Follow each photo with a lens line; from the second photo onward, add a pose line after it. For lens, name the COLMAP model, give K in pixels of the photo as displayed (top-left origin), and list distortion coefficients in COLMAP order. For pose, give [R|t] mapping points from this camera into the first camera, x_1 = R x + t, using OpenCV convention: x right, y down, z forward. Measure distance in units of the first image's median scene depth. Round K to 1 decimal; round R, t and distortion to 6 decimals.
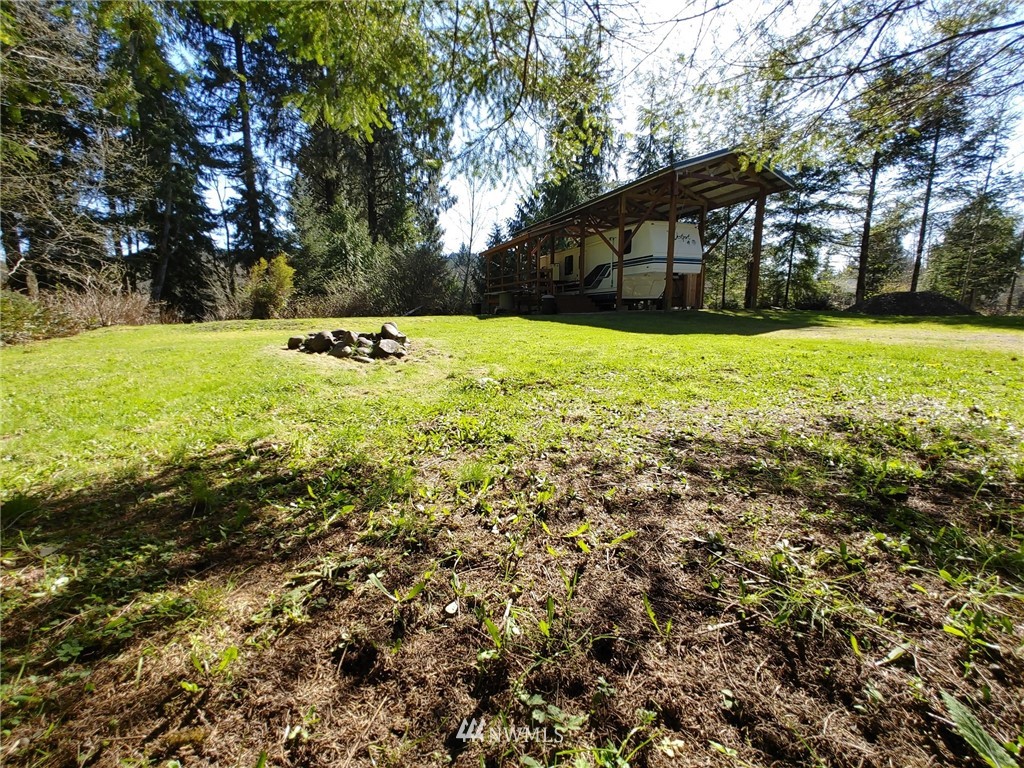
lens RADIAL K [[442.0, 0, 508.3], [0, 442.0, 379.6], [0, 0, 1]] dist [-0.001439, -0.000341]
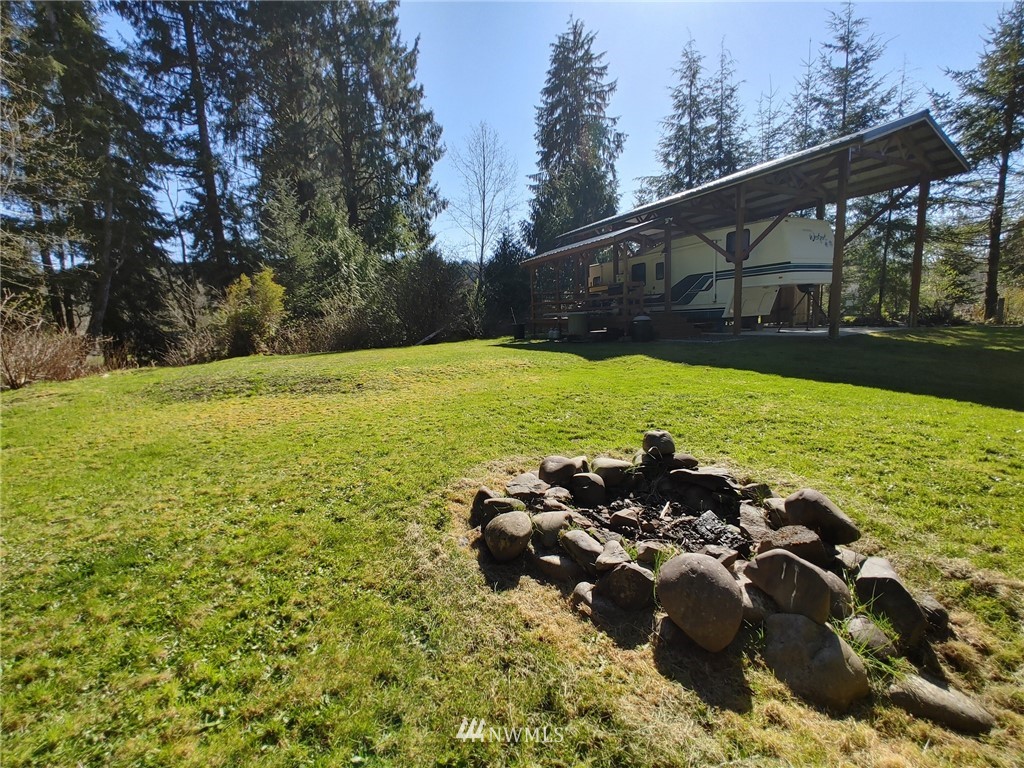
lens RADIAL K [[442.0, 0, 516.0], [0, 442.0, 387.7], [0, 0, 1]] dist [-0.001439, -0.000341]
pose [[0.995983, -0.040888, 0.079667, -0.076807], [0.040752, 0.999164, 0.003337, -0.030294], [-0.079736, -0.000077, 0.996816, 0.099163]]
